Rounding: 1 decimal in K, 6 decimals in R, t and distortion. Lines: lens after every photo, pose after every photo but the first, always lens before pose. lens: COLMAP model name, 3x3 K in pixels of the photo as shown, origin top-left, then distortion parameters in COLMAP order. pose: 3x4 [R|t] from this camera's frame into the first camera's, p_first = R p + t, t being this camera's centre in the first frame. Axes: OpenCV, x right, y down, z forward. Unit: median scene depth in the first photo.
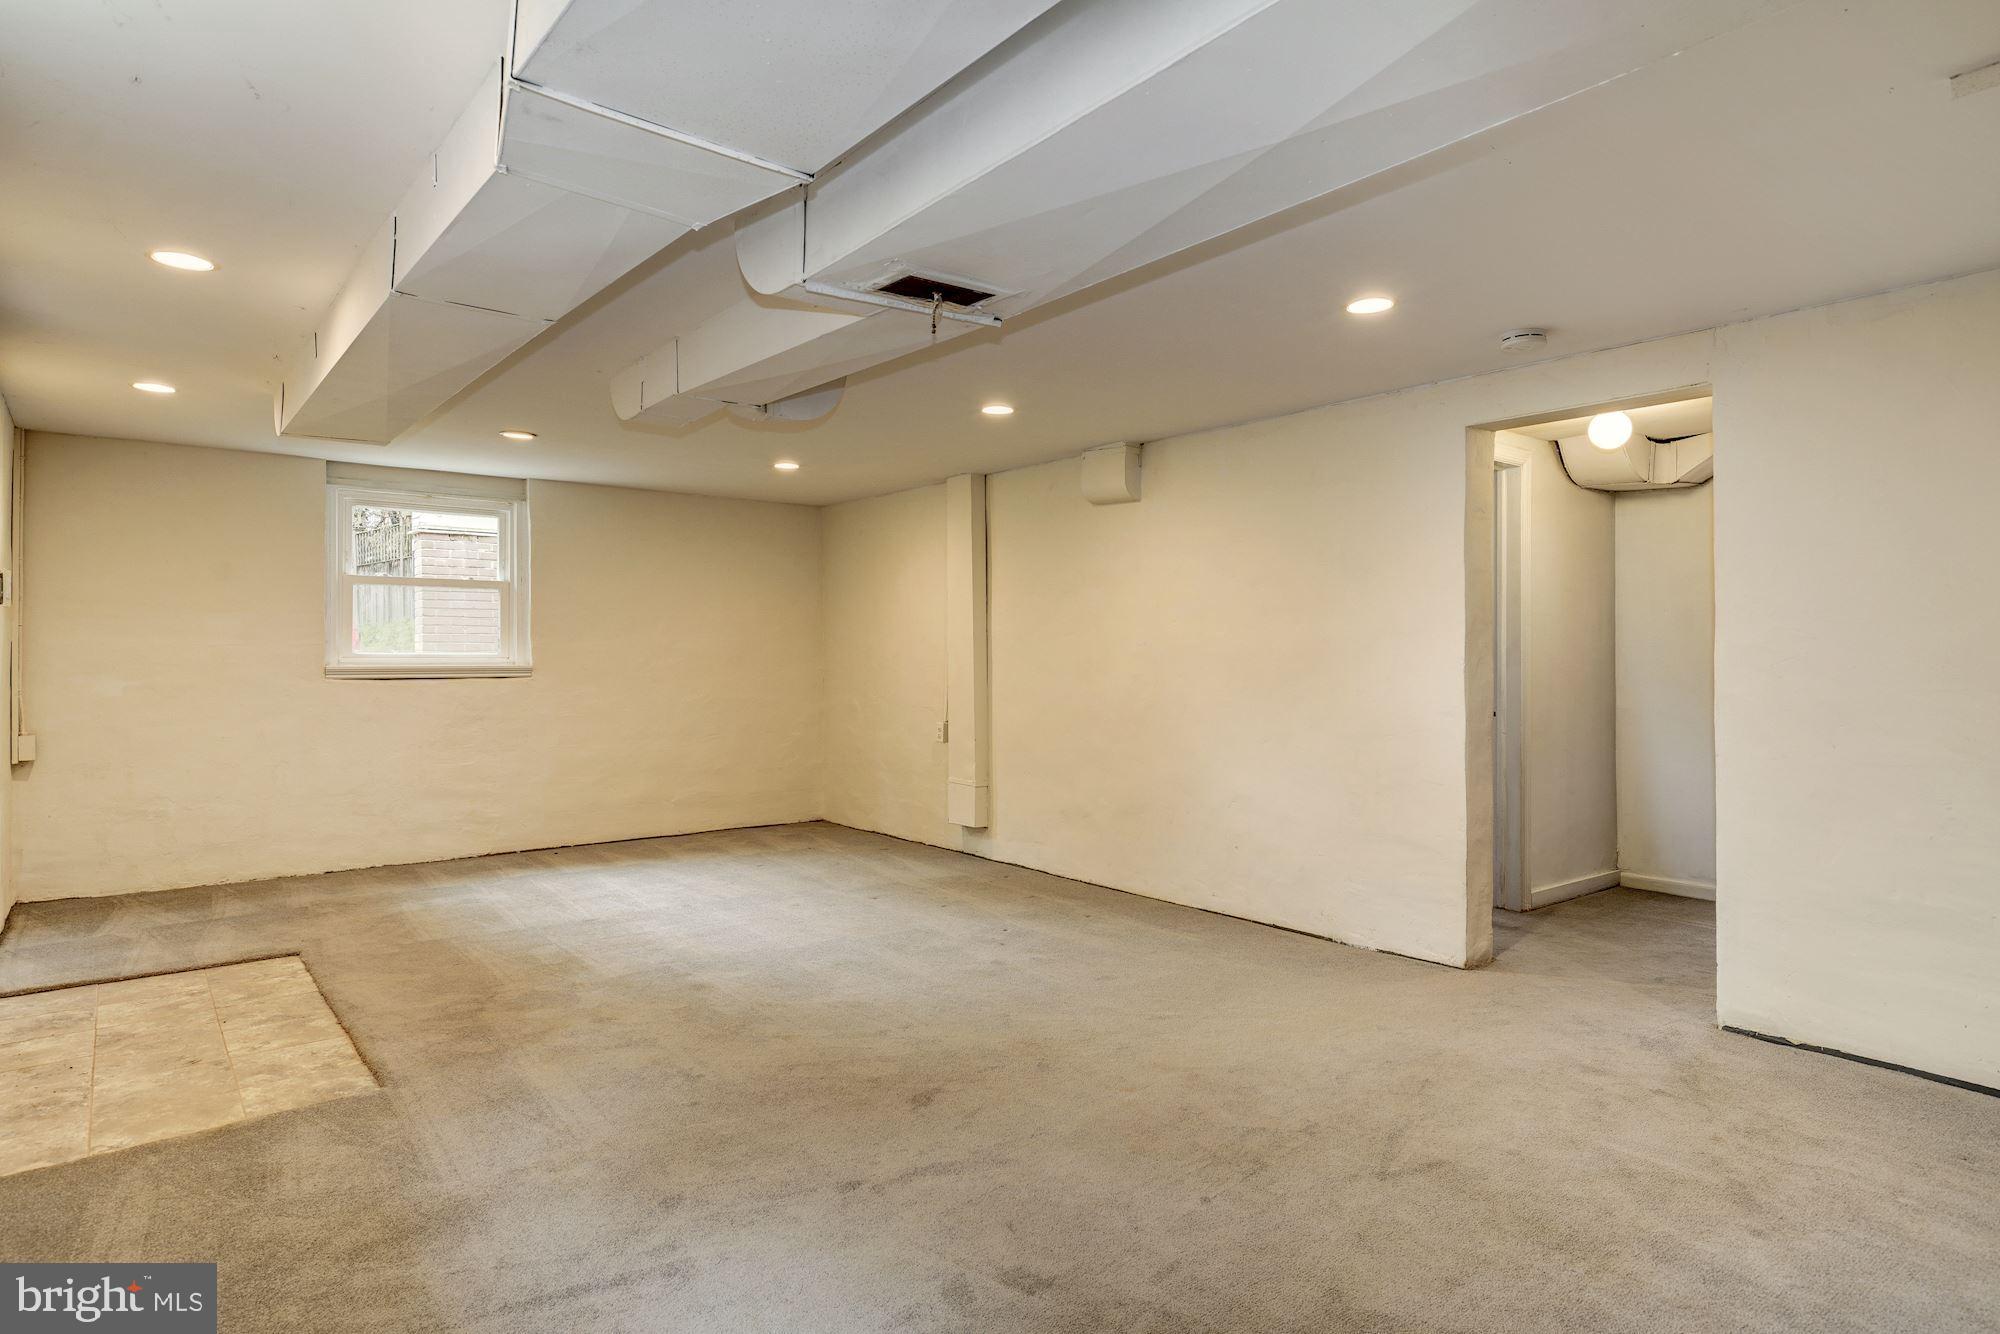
lens RADIAL K [[1160.1, 0, 1000.0], [0, 1160.1, 667.0], [0, 0, 1]] dist [0.022549, -0.001017]
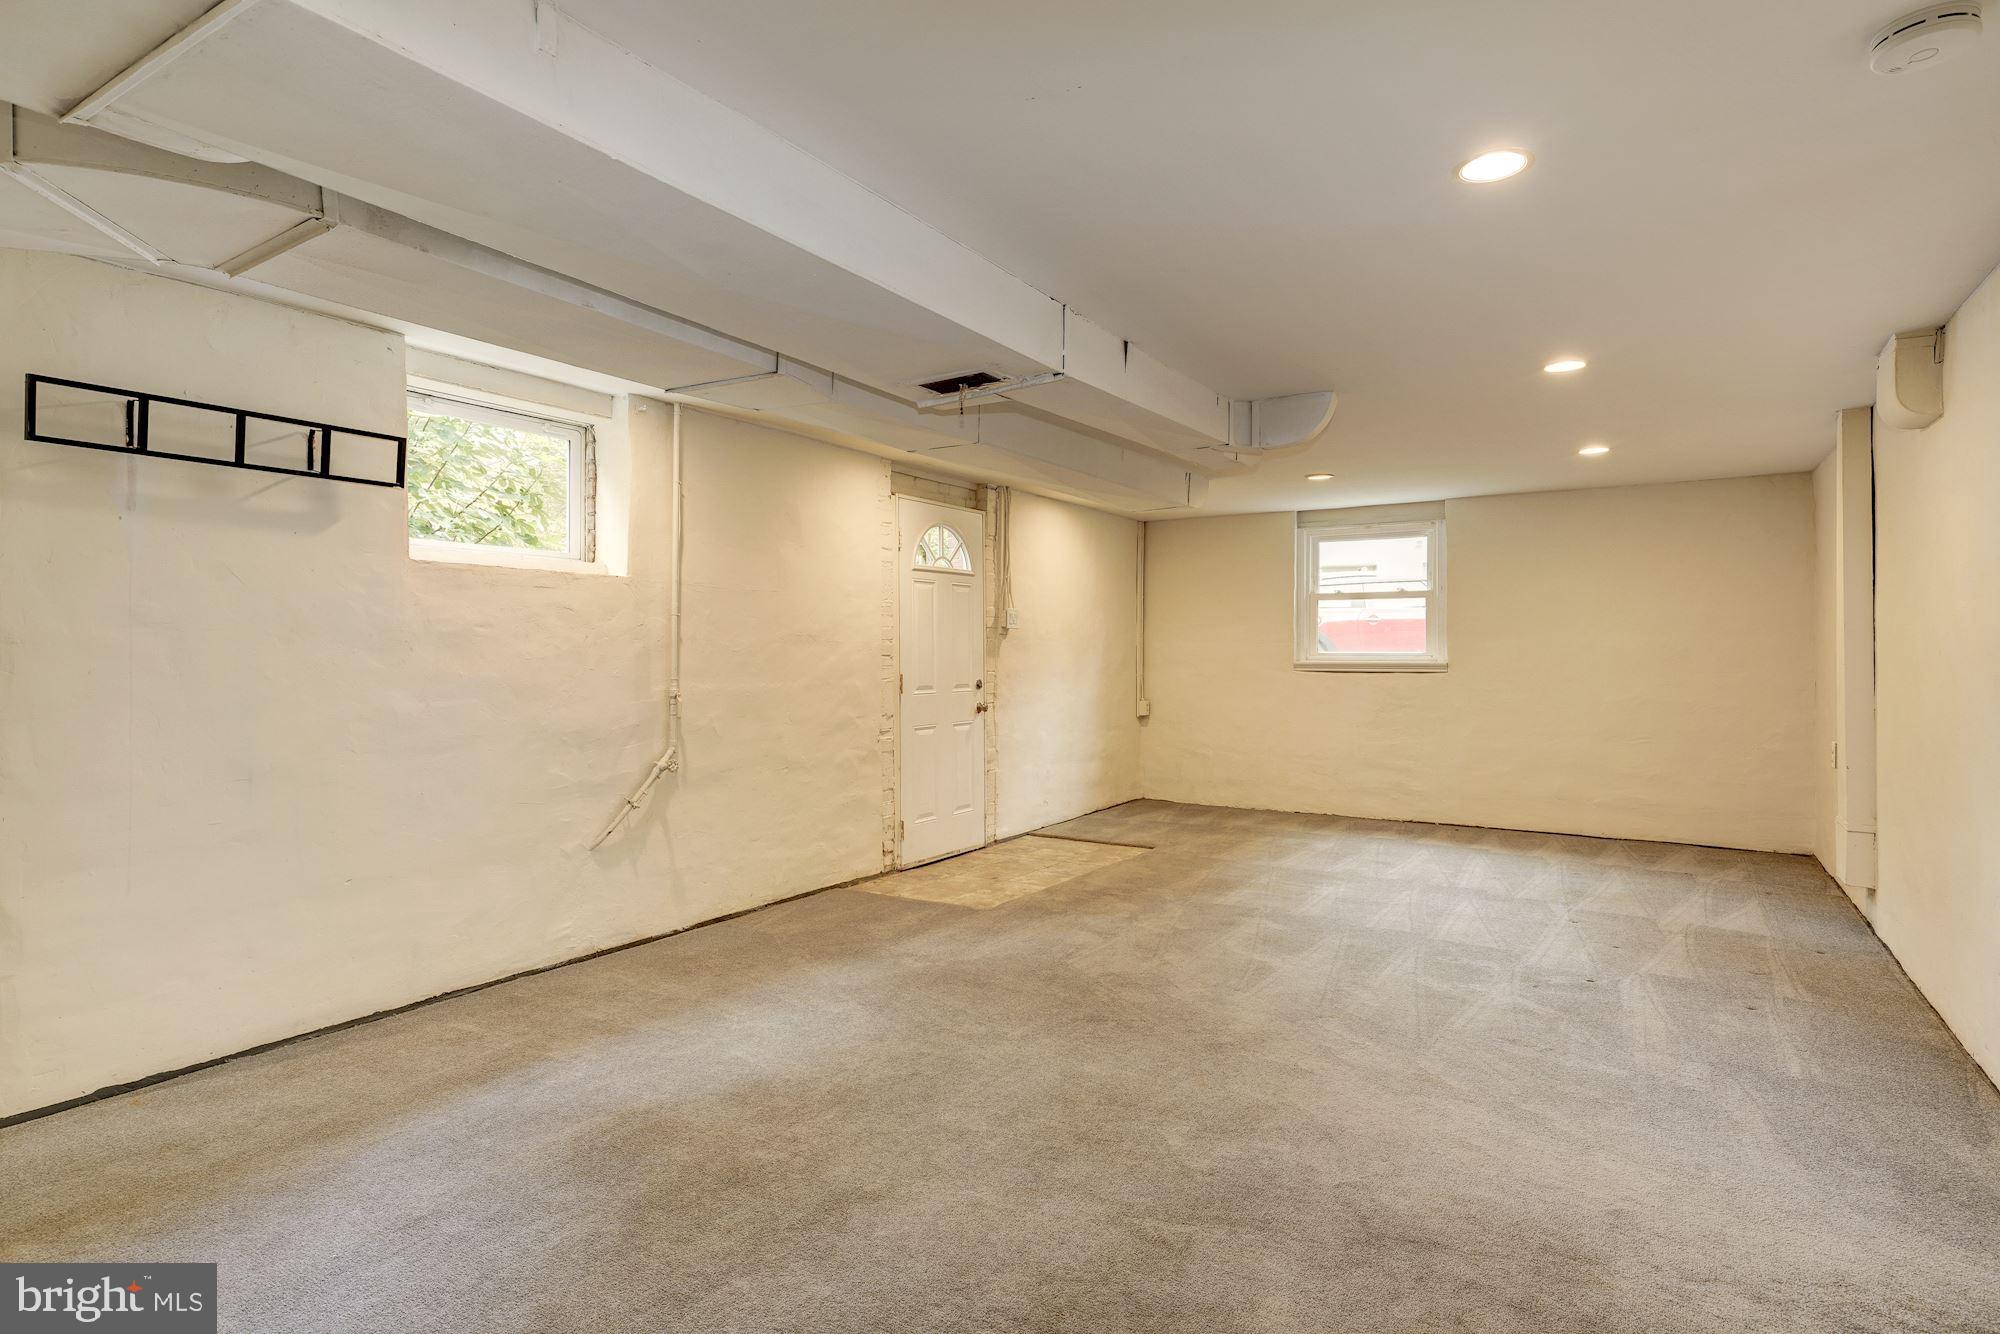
lens RADIAL K [[1051.9, 0, 1000.0], [0, 1051.9, 667.0], [0, 0, 1]] dist [0.000006, 0.000044]
pose [[0.290988, 0.010670, -0.956667, 0.495527], [-0.008246, 0.999929, 0.008645, -0.002342], [0.956691, 0.005373, 0.291055, 0.303136]]
